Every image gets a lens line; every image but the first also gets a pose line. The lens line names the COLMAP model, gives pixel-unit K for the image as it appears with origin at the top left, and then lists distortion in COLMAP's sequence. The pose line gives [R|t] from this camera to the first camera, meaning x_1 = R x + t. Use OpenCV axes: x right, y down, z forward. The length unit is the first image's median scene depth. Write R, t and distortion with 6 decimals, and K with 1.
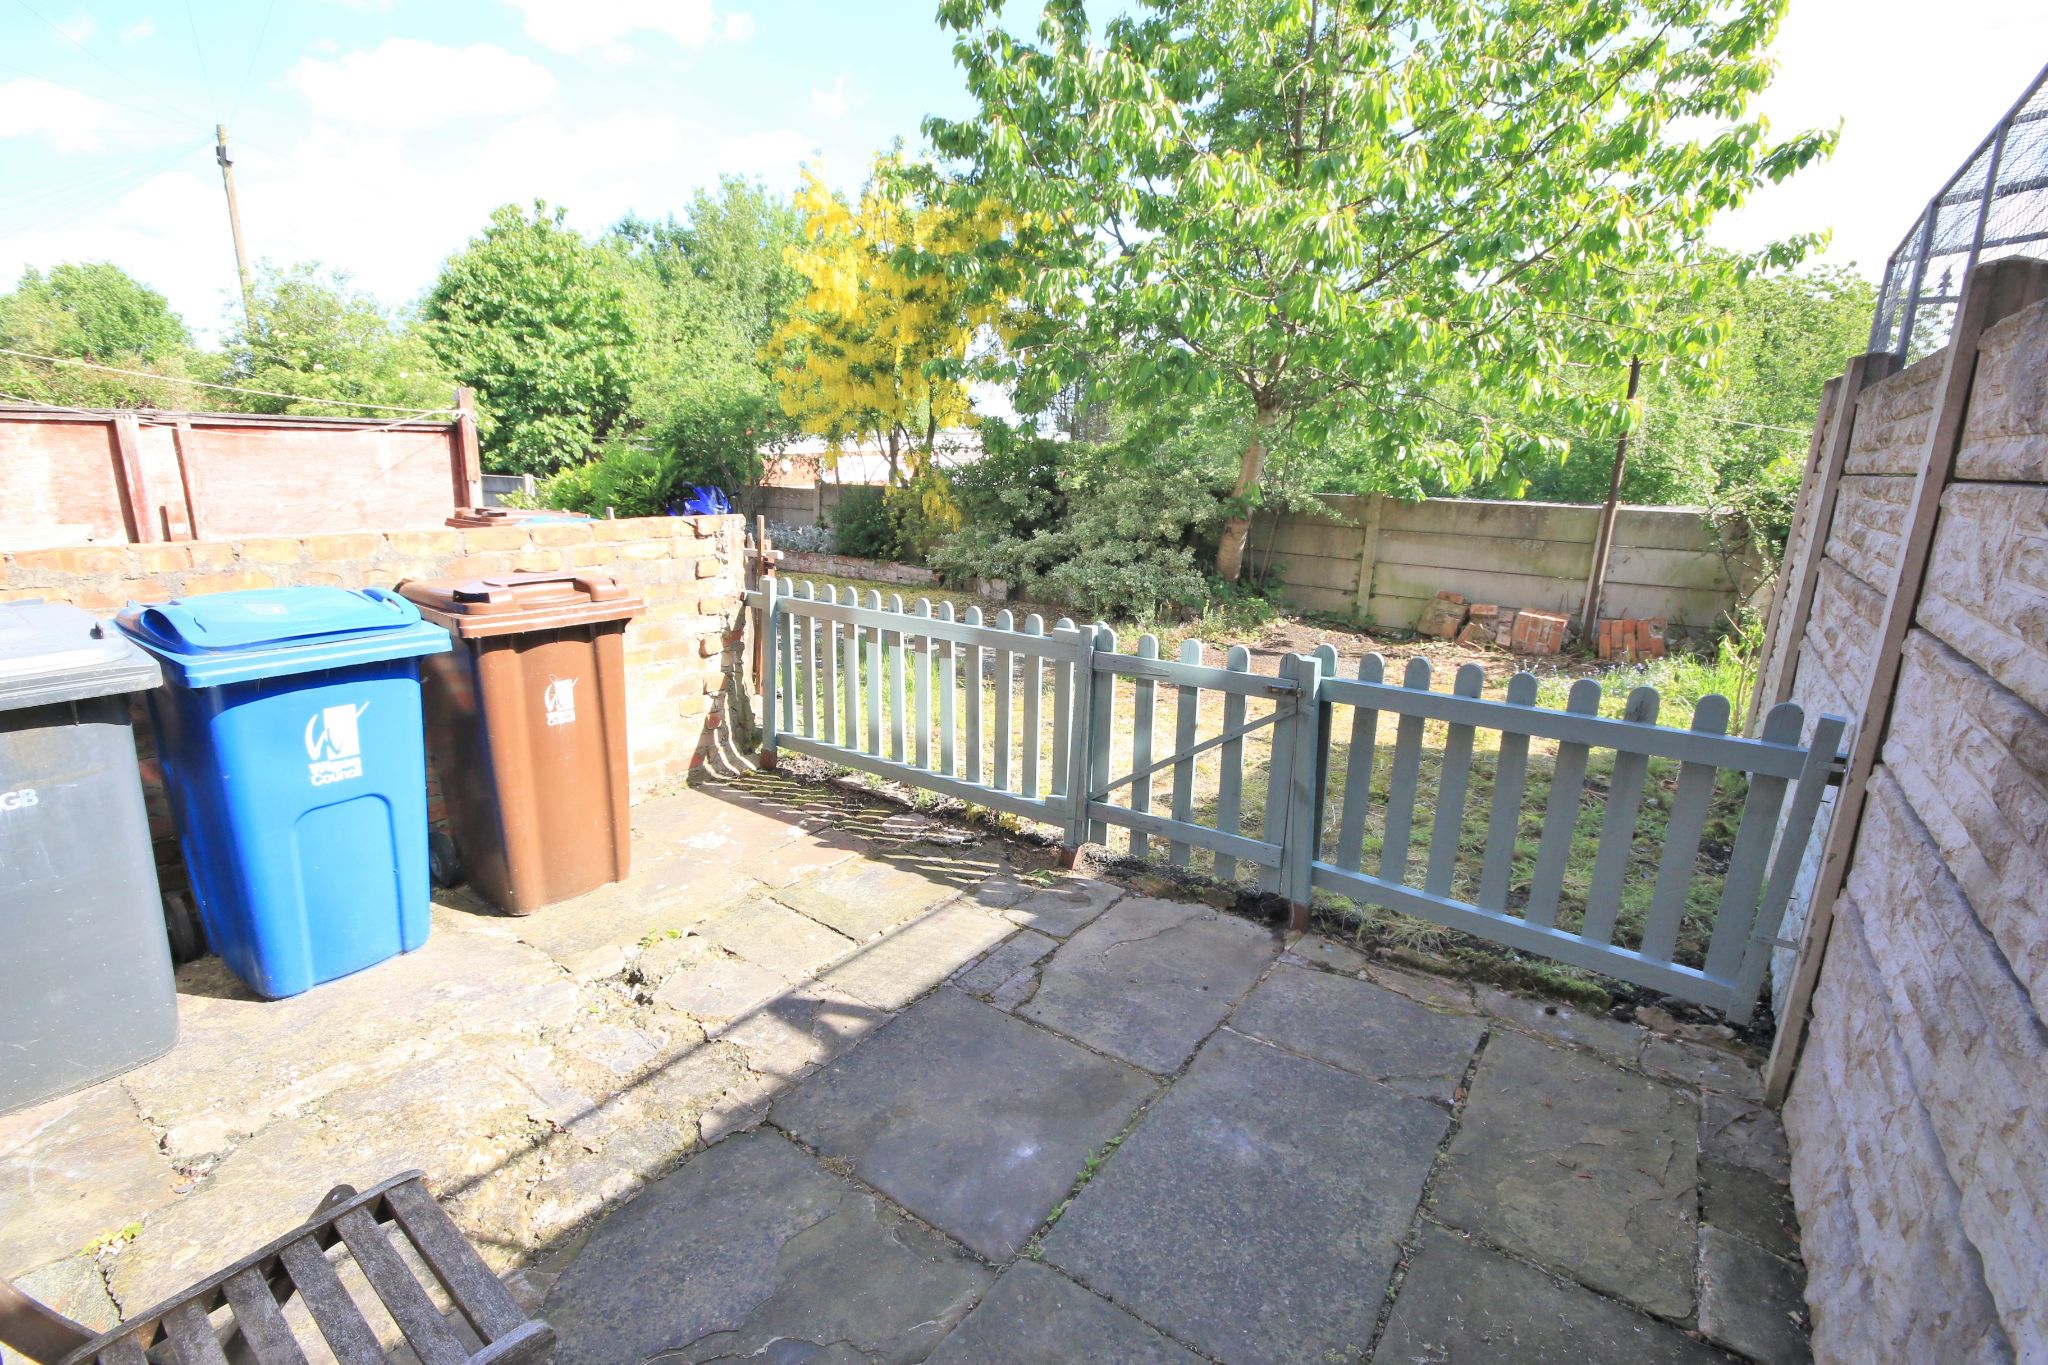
lens RADIAL K [[943.2, 0, 1015.7], [0, 943.2, 686.2], [0, 0, 1]] dist [-0.010394, -0.000582]
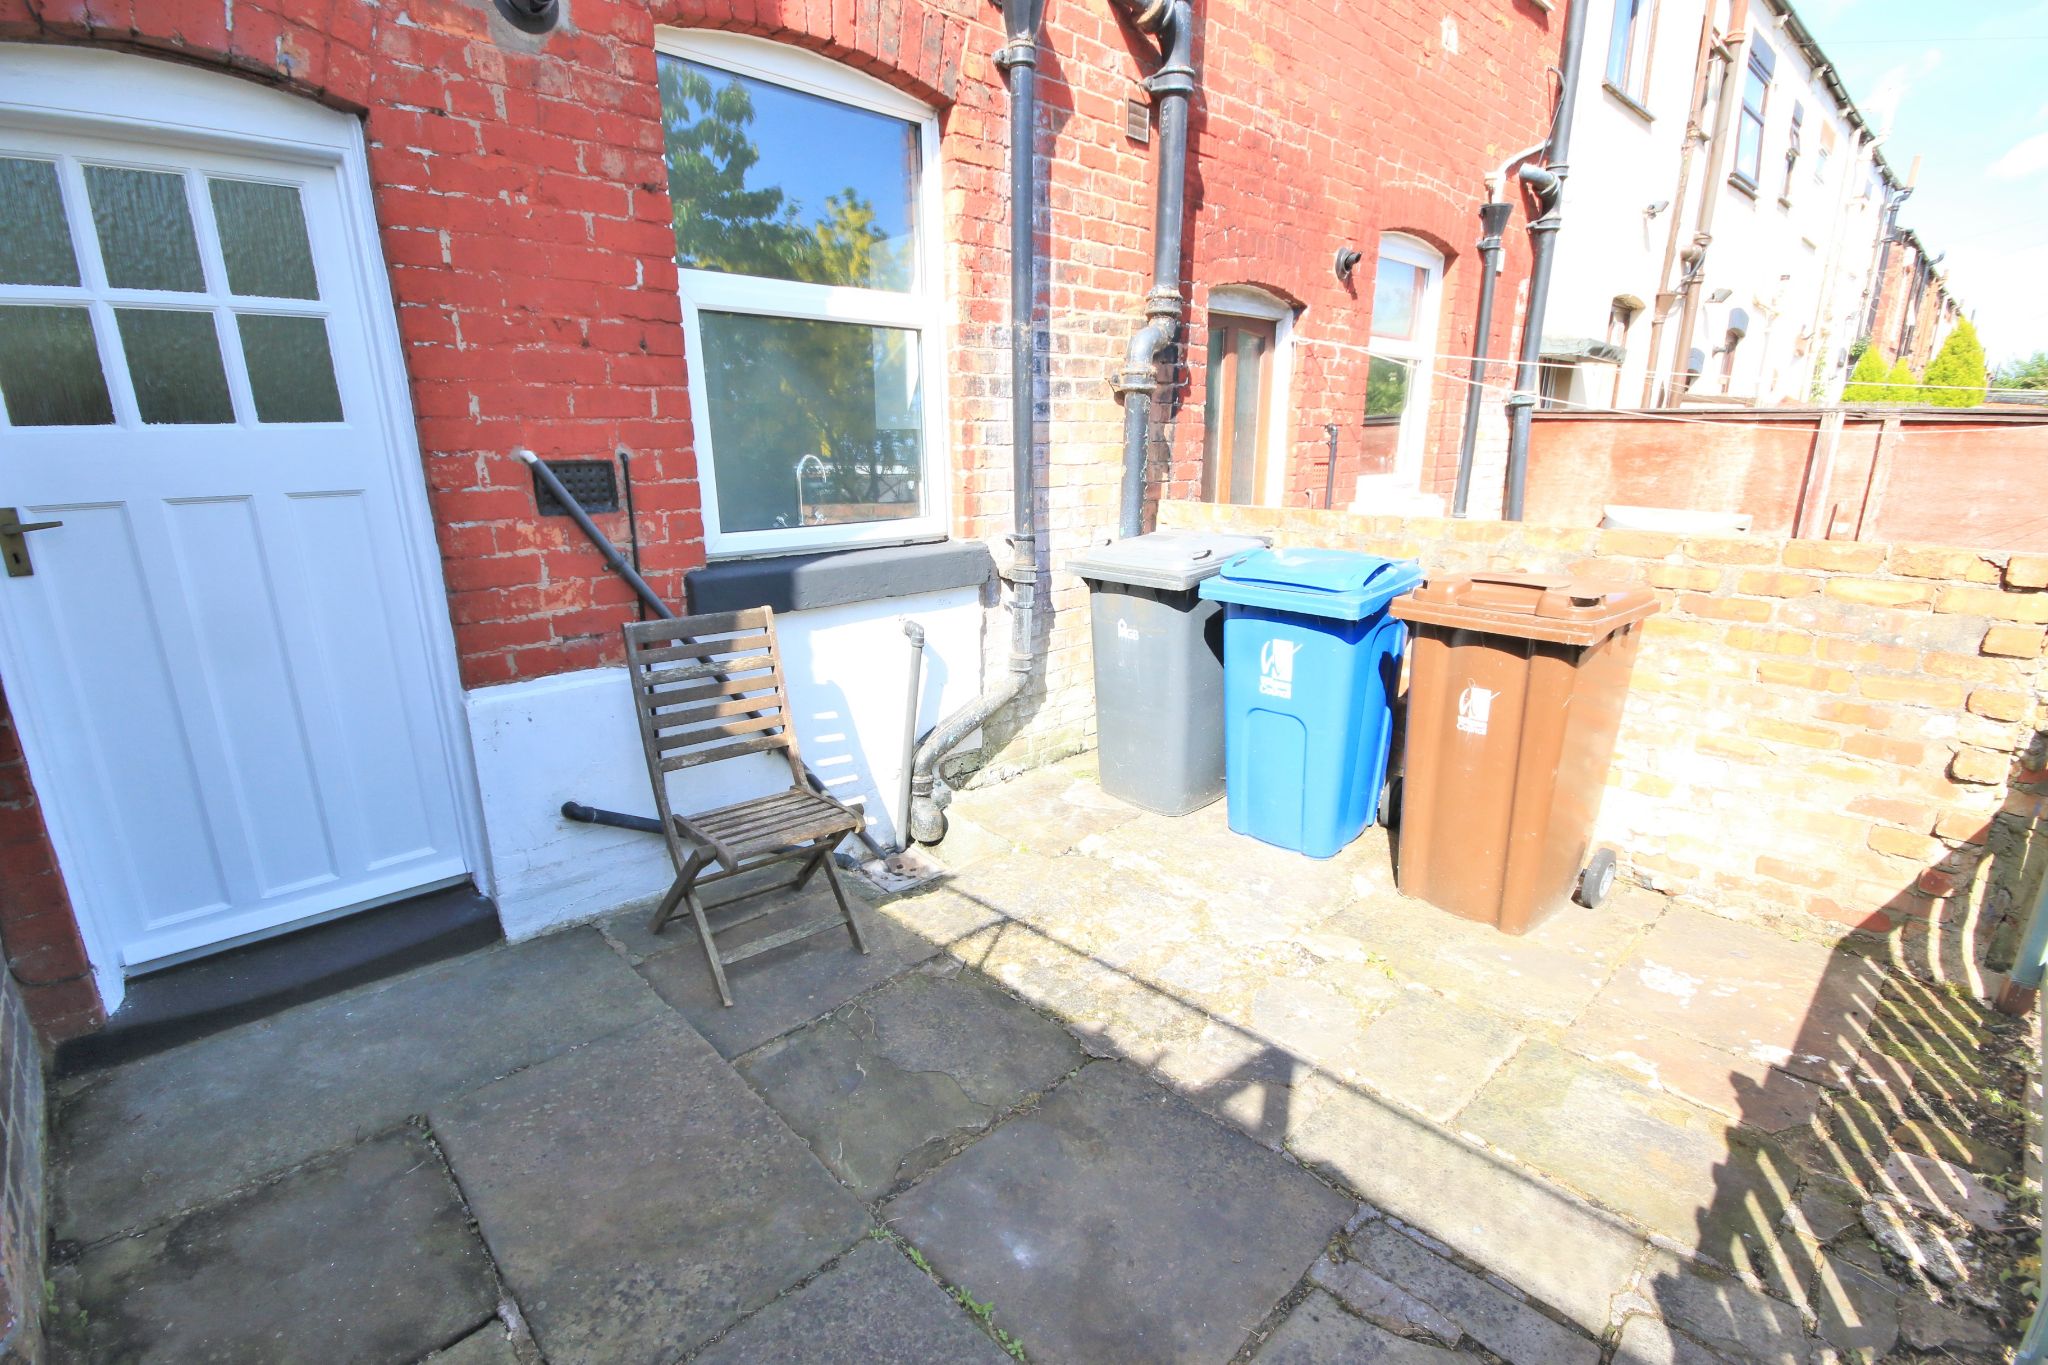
lens RADIAL K [[943.2, 0, 1014.8], [0, 943.2, 687.0], [0, 0, 1]] dist [-0.010394, -0.000582]
pose [[-0.185208, 0.235817, -0.953986, 0.446246], [-0.238450, 0.930984, 0.276424, -0.139767], [0.953331, 0.278673, -0.116196, 0.598511]]
